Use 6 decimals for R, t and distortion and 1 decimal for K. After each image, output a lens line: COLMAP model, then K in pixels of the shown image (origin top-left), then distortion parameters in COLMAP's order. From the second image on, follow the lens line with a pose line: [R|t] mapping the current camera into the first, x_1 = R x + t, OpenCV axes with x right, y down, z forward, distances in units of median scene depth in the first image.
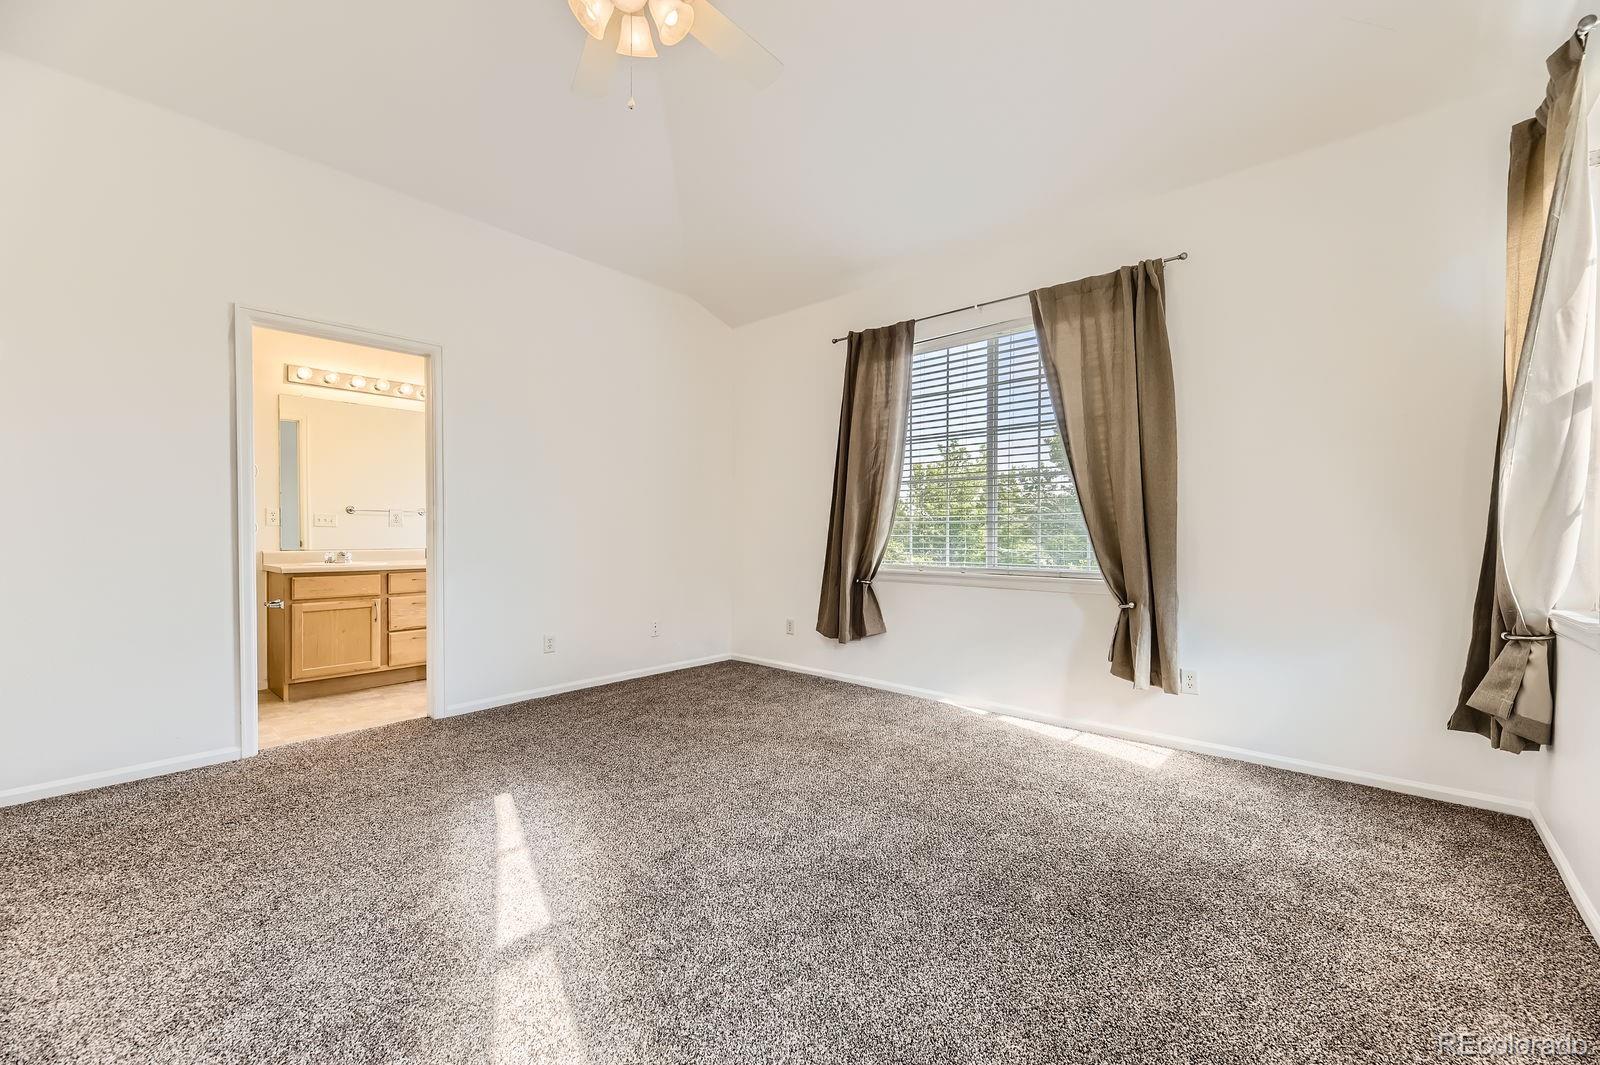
lens RADIAL K [[652.3, 0, 803.1], [0, 652.3, 529.8], [0, 0, 1]] dist [0.000062, 0.000089]
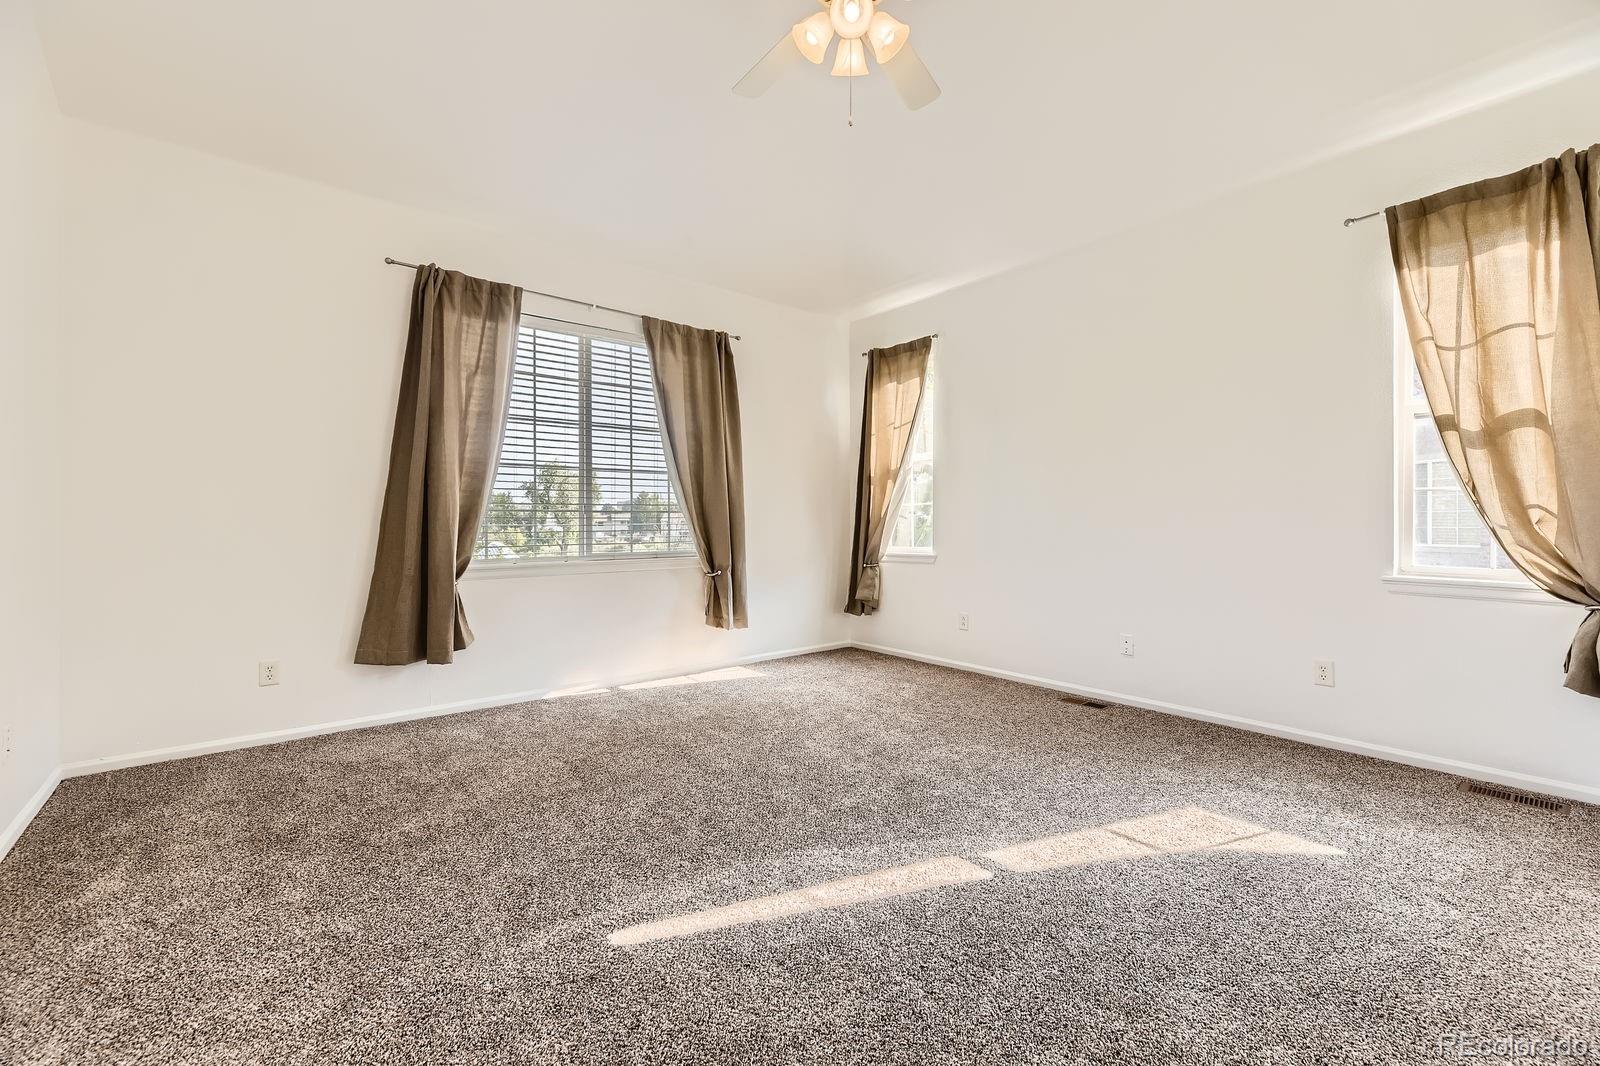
lens RADIAL K [[652.3, 0, 822.0], [0, 652.3, 523.7], [0, 0, 1]] dist [0.000062, 0.000089]
pose [[0.137234, 0.006569, 0.990517, -0.690838], [0.009036, 0.999928, -0.007884, 0.018826], [-0.990497, 0.010032, 0.137165, 0.475416]]
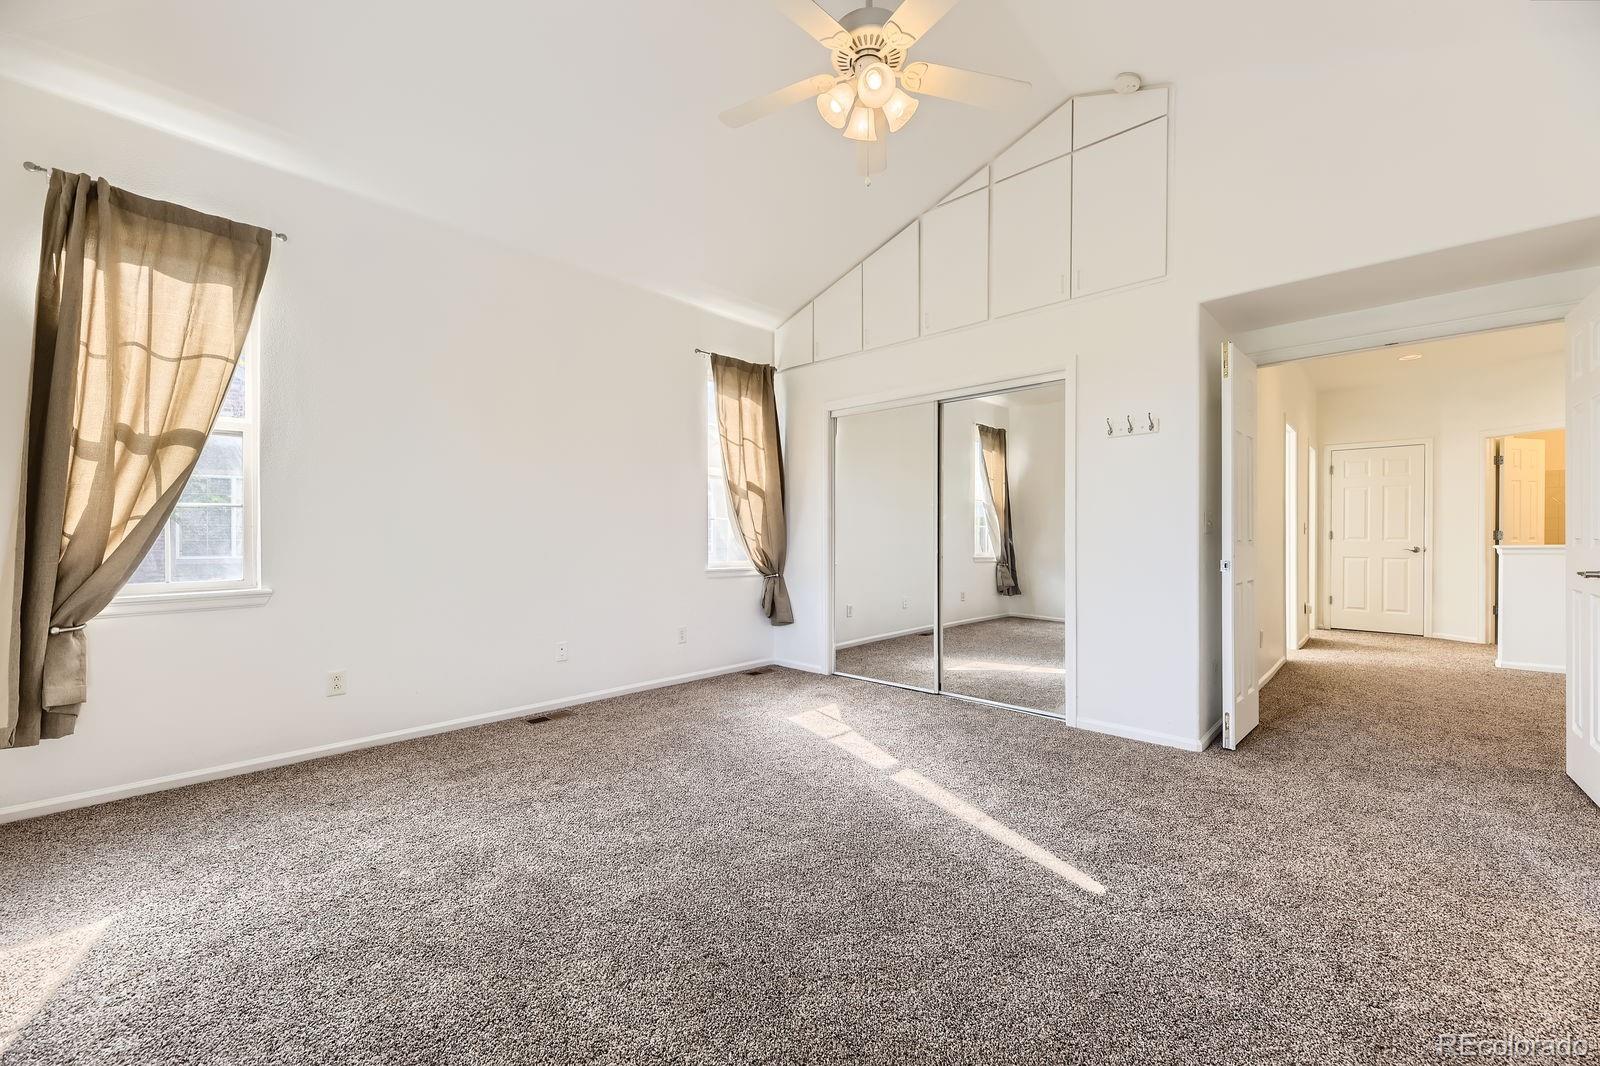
lens RADIAL K [[652.3, 0, 795.9], [0, 652.3, 540.1], [0, 0, 1]] dist [0.000062, 0.000089]
pose [[-0.999828, 0.008733, 0.016380, -0.077364], [0.008983, 0.999844, 0.015208, 0.005629], [-0.016245, 0.015352, -0.999750, 1.162110]]
